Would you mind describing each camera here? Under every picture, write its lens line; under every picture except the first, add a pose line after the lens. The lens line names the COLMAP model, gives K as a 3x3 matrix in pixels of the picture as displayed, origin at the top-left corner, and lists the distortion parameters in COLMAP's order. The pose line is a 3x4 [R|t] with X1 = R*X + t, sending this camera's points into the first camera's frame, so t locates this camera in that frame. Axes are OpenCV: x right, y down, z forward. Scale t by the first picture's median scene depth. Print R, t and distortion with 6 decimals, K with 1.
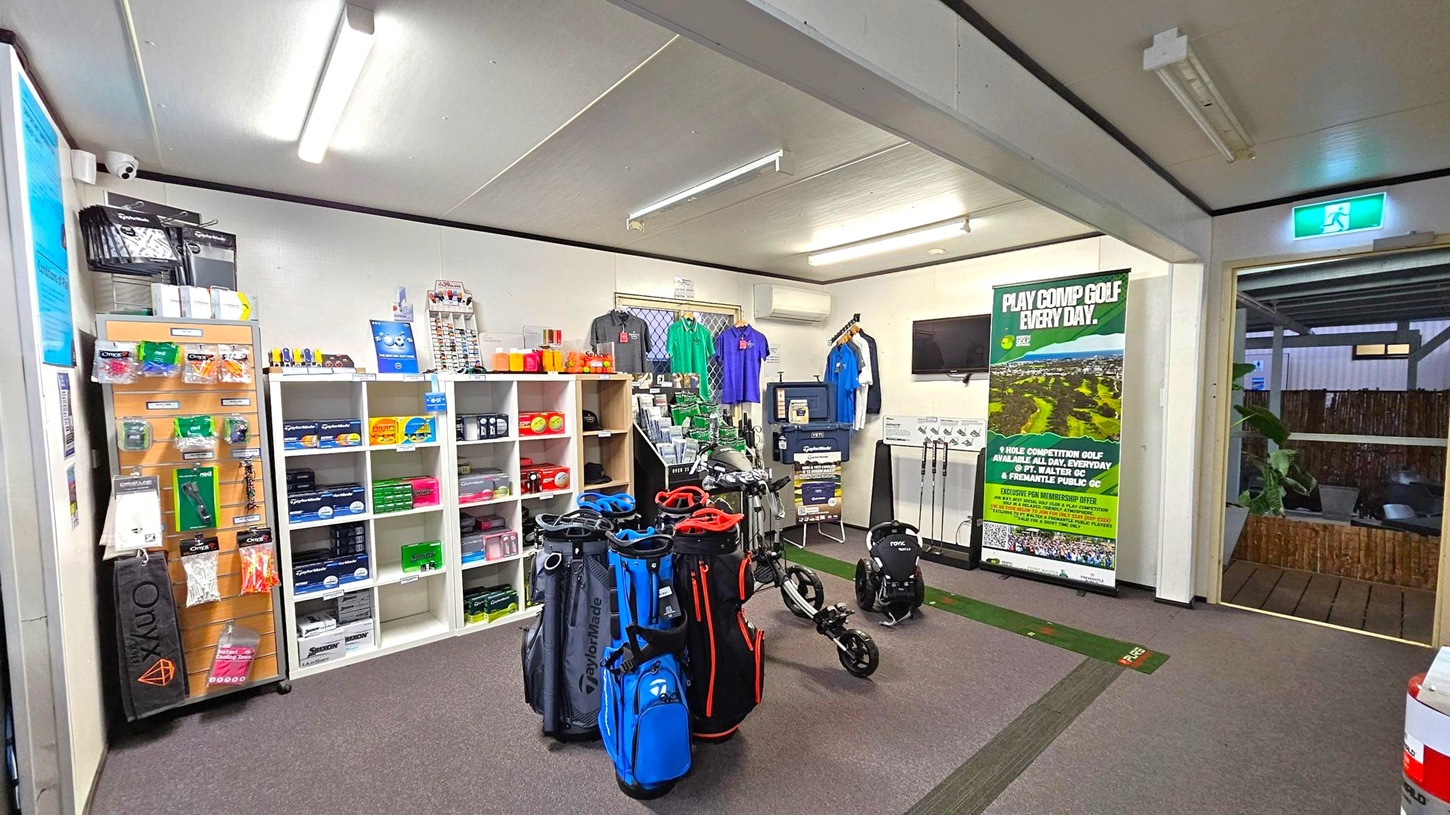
lens RADIAL K [[593.0, 0, 721.6], [0, 593.0, 427.7], [0, 0, 1]] dist [-0.003202, 0.000324]
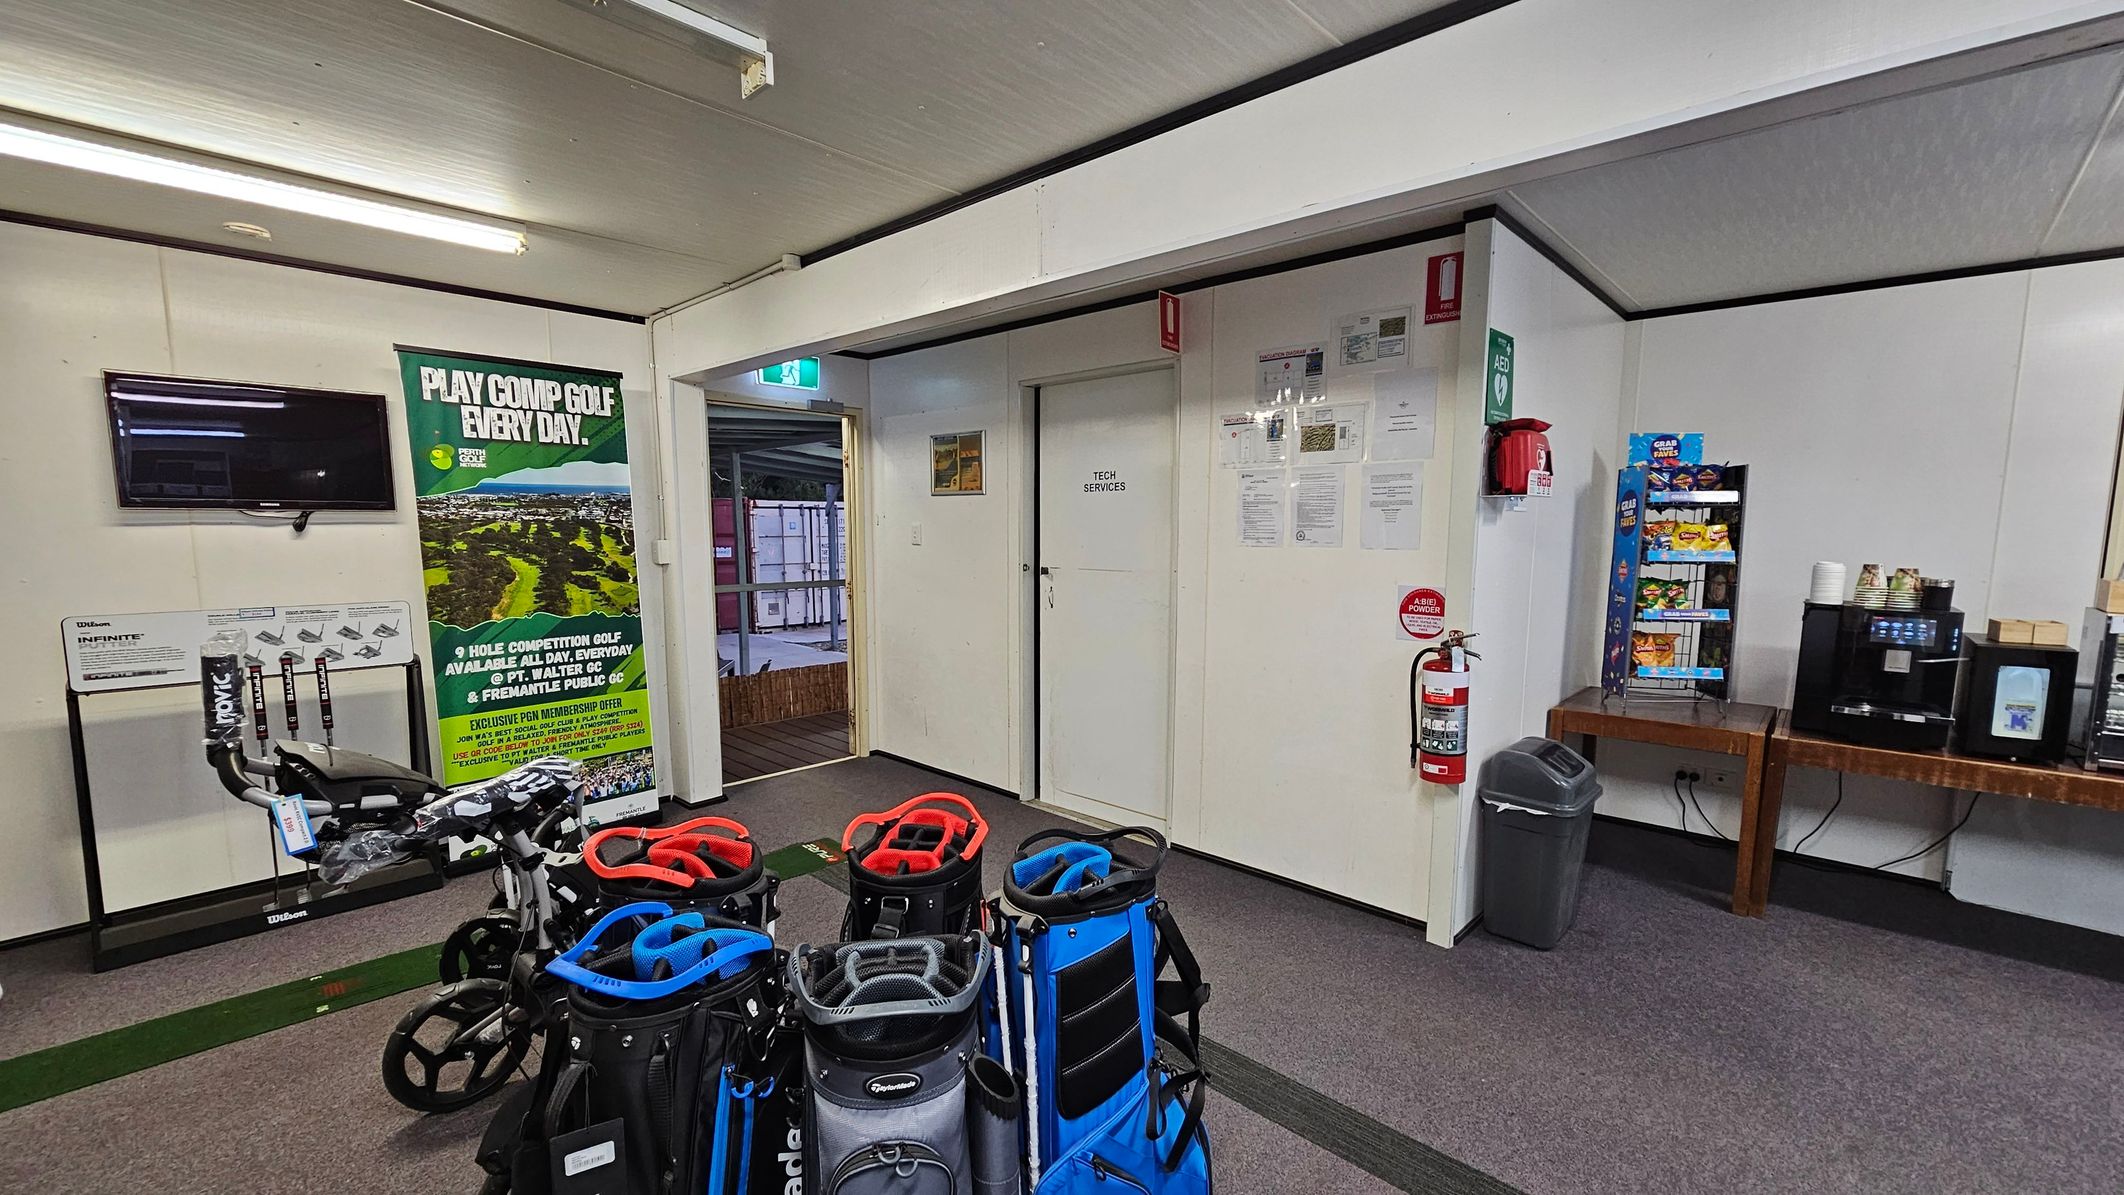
lens RADIAL K [[868.6, 0, 1064.1], [0, 868.6, 628.0], [0, 0, 1]] dist [-0.003202, 0.000324]
pose [[-0.102072, -0.106507, 0.989059, -0.407761], [0.066580, 0.991291, 0.113619, -0.042524], [-0.992546, 0.077449, -0.094092, 0.544224]]
